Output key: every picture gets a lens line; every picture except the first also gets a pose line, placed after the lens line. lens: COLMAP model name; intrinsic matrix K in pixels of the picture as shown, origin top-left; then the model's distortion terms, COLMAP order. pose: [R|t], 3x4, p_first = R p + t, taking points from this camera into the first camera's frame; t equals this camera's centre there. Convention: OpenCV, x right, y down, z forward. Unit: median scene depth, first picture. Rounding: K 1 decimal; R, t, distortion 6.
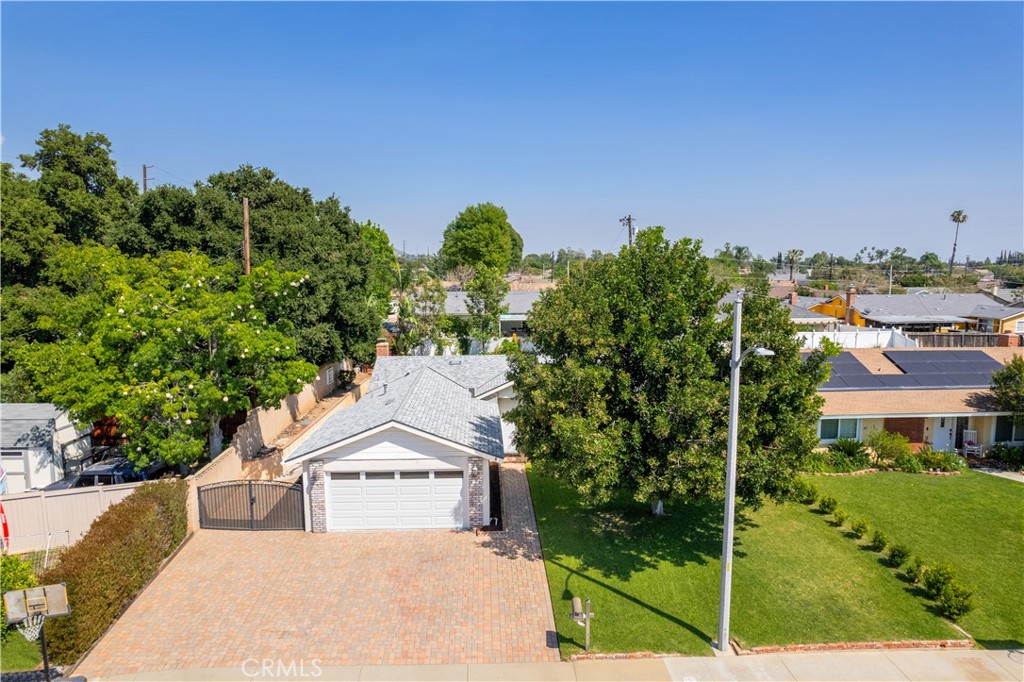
lens RADIAL K [[653.8, 0, 507.8], [0, 653.8, 353.2], [0, 0, 1]] dist [-0.094777, 0.081056]
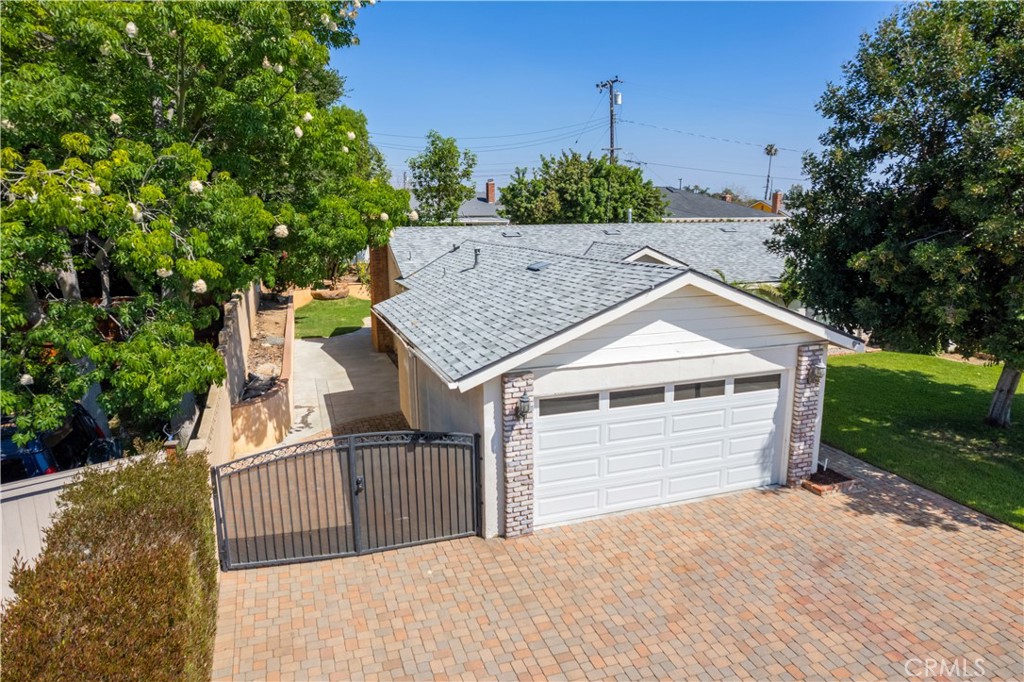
lens RADIAL K [[653.8, 0, 507.8], [0, 653.8, 353.2], [0, 0, 1]] dist [-0.094777, 0.081056]
pose [[0.952659, -0.059865, 0.298087, -0.423741], [0.034825, 0.995457, 0.088618, 0.112695], [-0.302038, -0.074041, 0.950416, 0.586769]]
